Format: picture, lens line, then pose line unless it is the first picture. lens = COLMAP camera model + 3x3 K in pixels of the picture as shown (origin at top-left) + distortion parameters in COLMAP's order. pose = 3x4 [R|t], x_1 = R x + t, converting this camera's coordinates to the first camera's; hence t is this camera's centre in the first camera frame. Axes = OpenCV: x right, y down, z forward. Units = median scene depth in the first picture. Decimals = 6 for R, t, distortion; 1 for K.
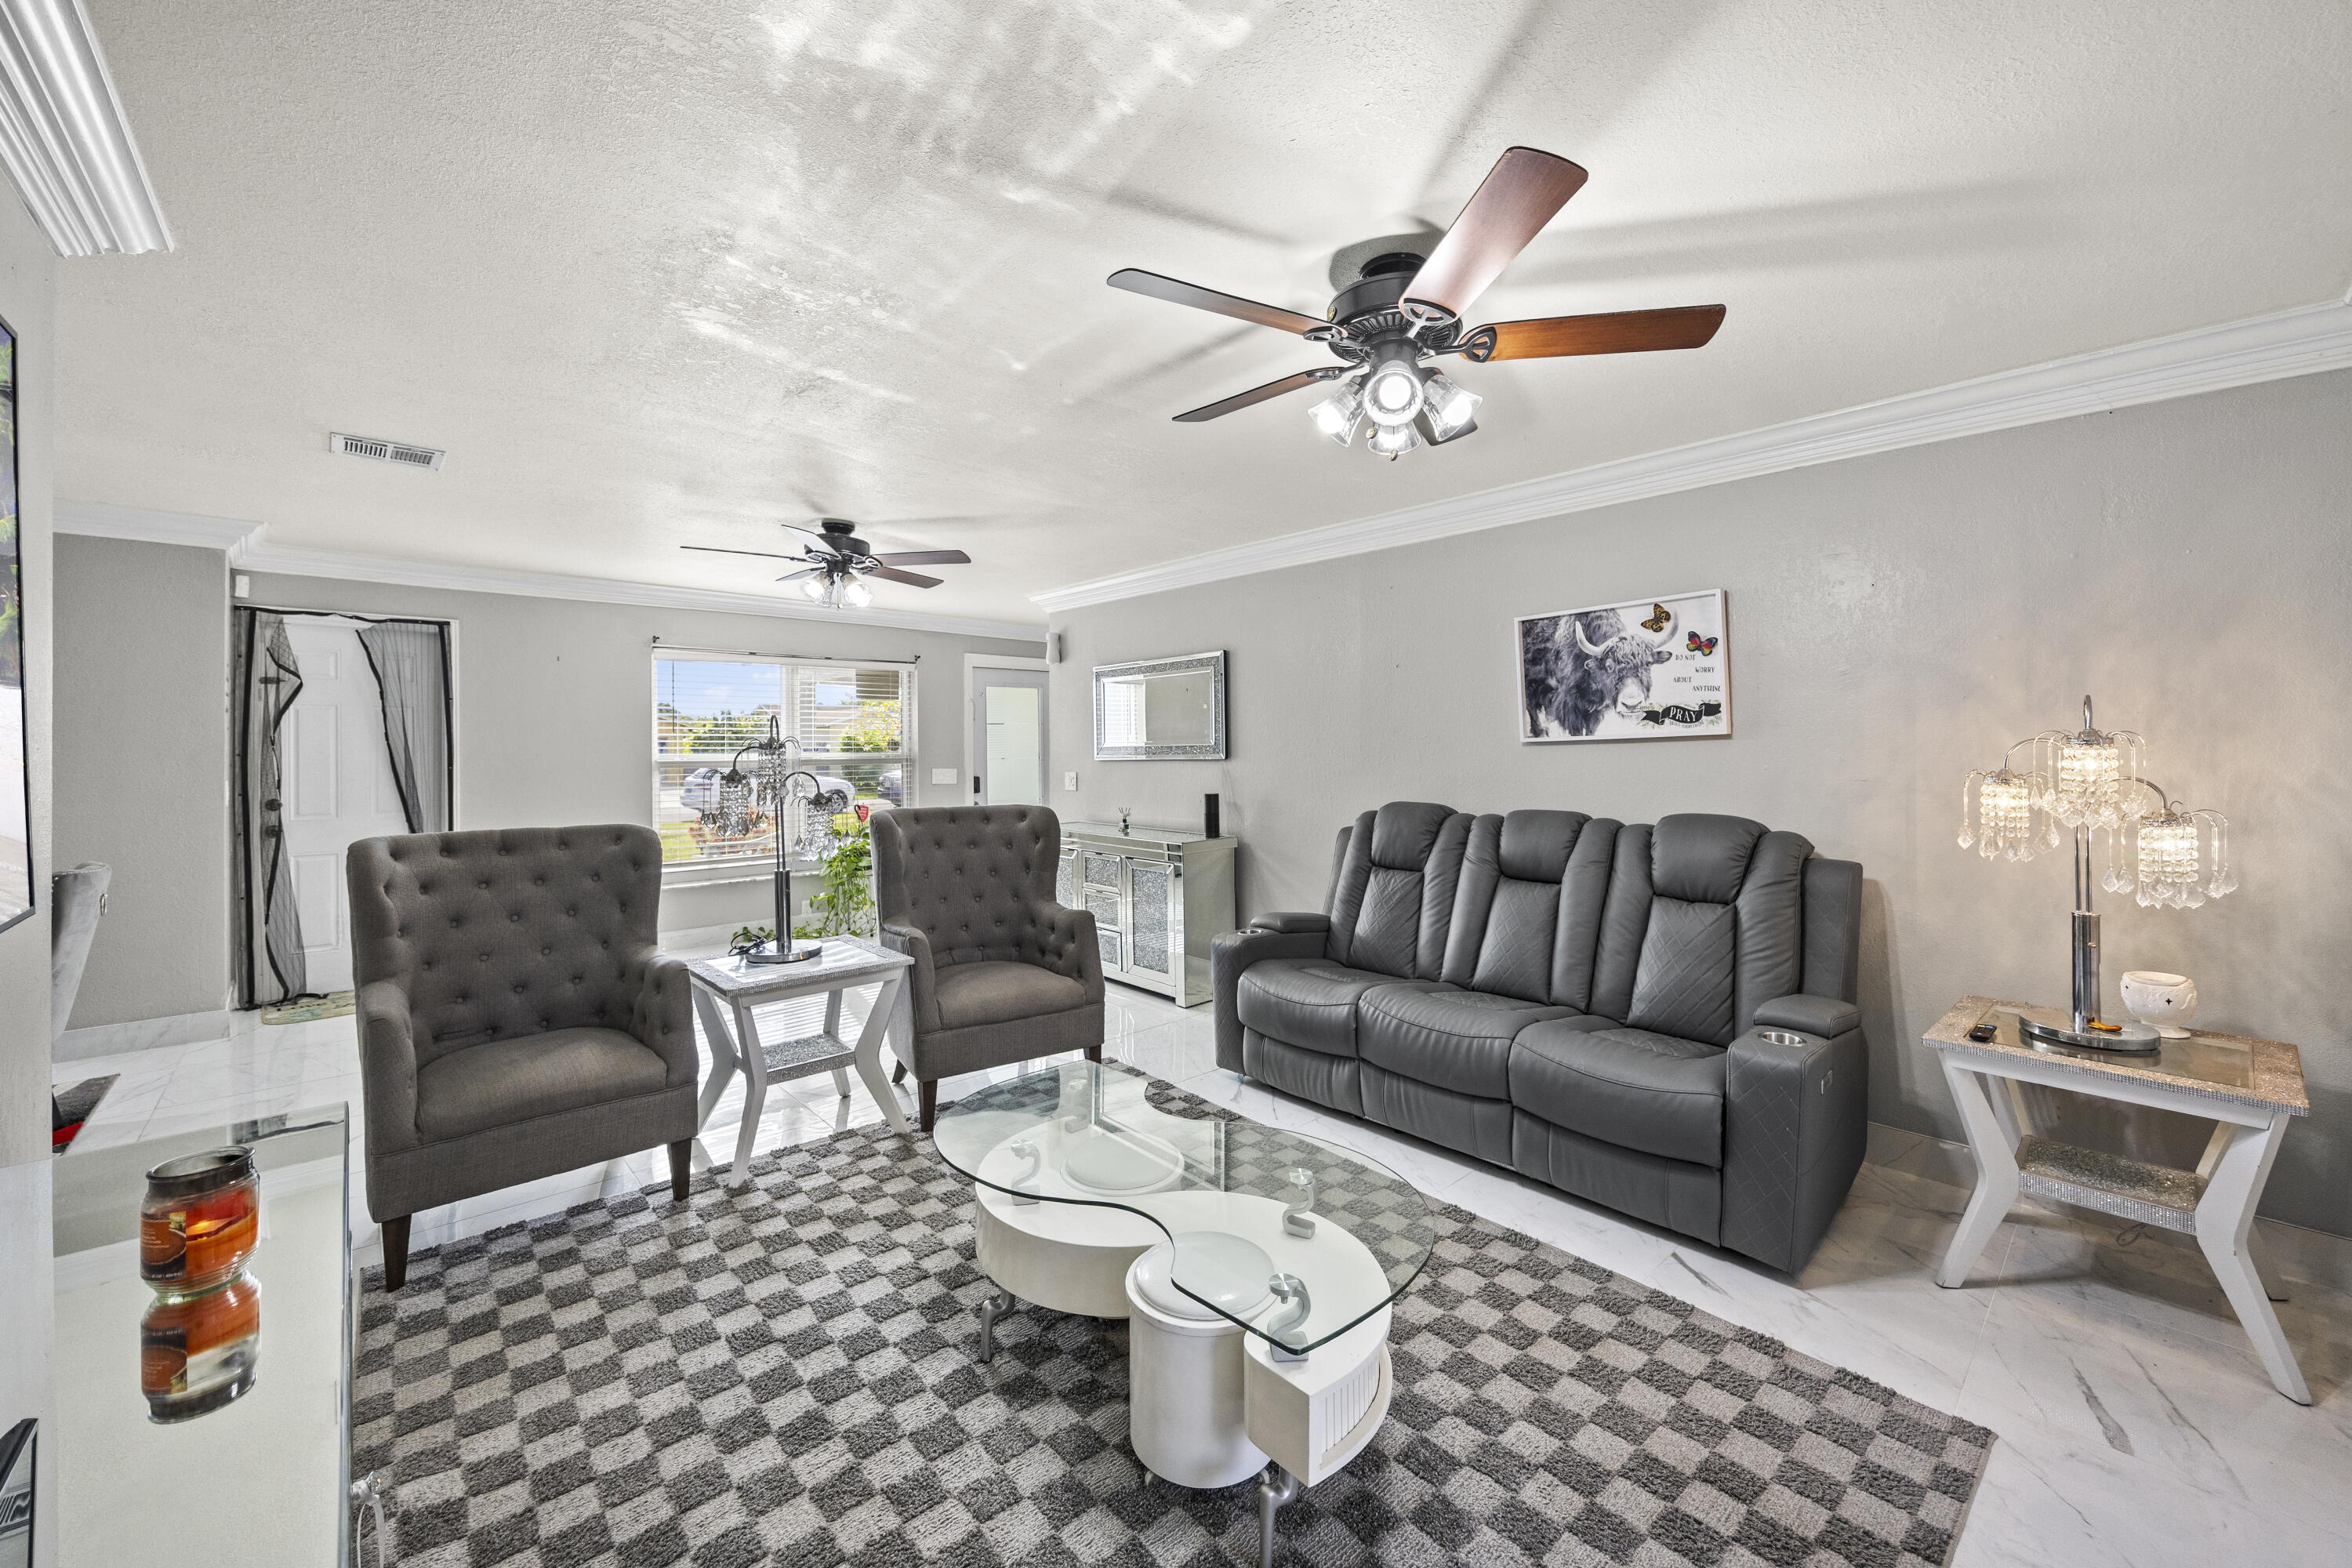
lens RADIAL K [[910.8, 0, 1184.7], [0, 910.8, 742.3], [0, 0, 1]] dist [-0.002774, 0.000008]
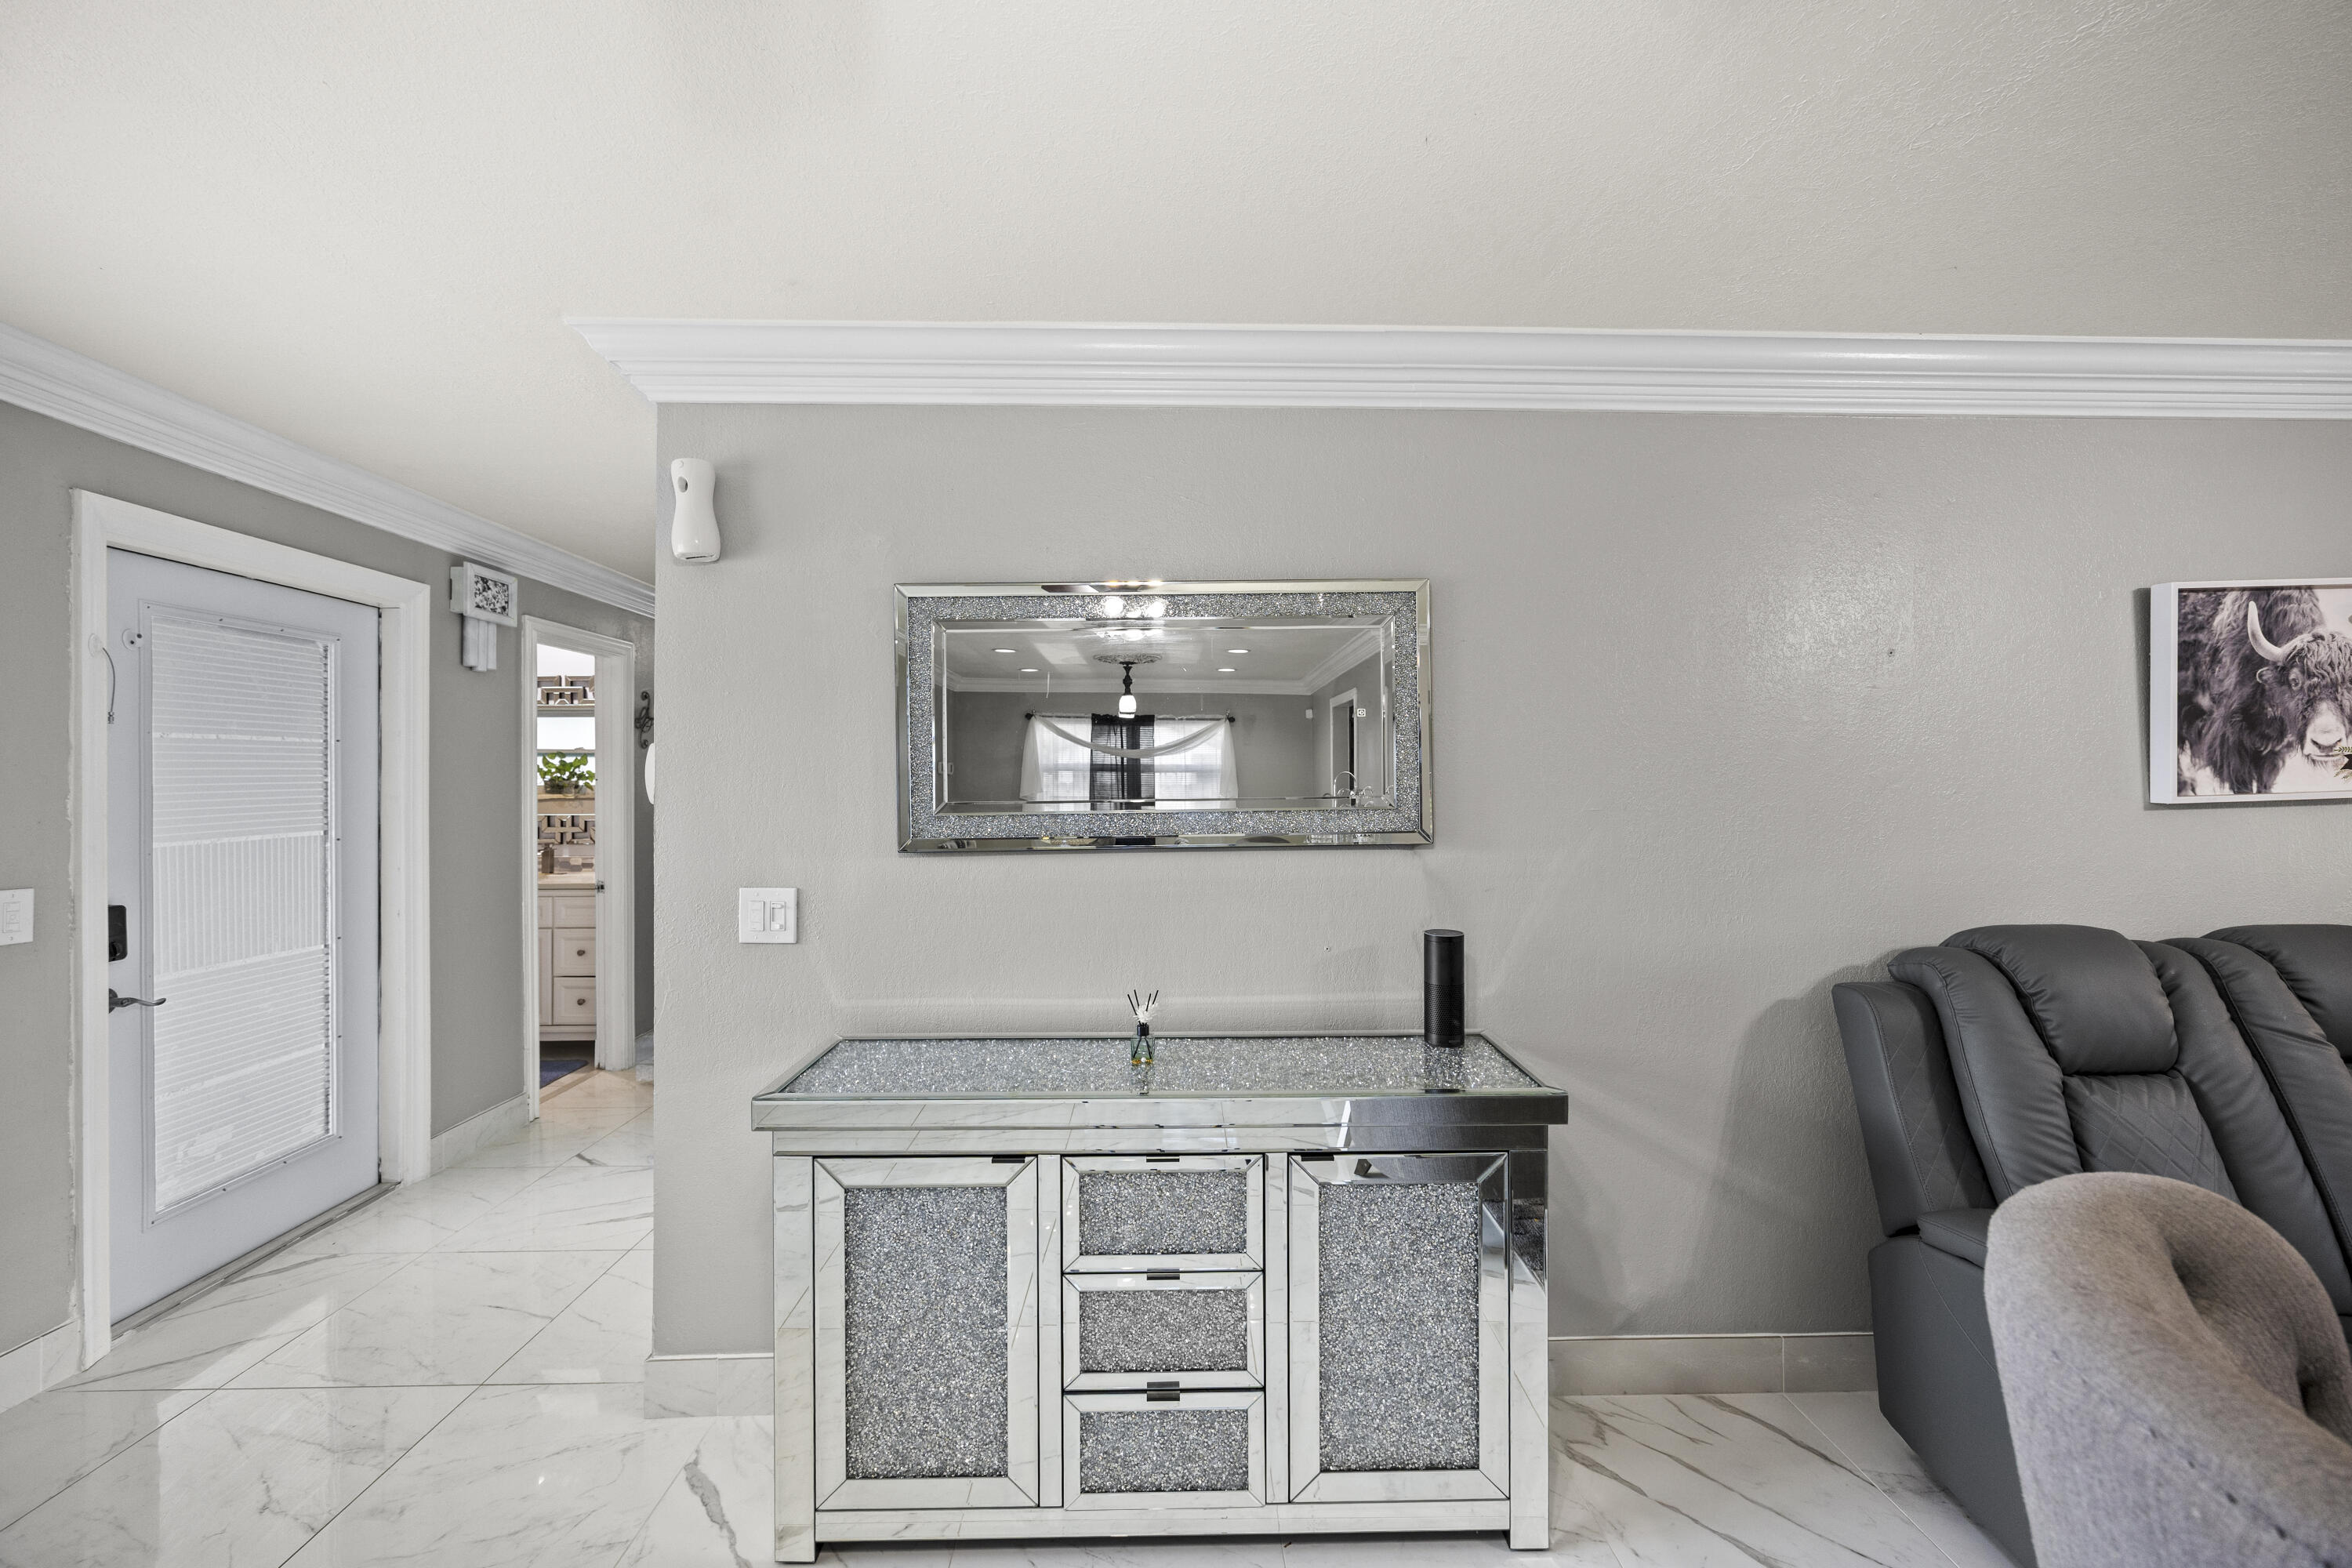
lens RADIAL K [[910.8, 0, 1177.2], [0, 910.8, 780.2], [0, 0, 1]] dist [-0.002774, 0.000008]
pose [[0.657077, 0.008625, 0.753774, -0.498807], [-0.004477, 0.999962, -0.007539, -0.008484], [-0.753810, 0.001579, 0.657091, 1.190547]]
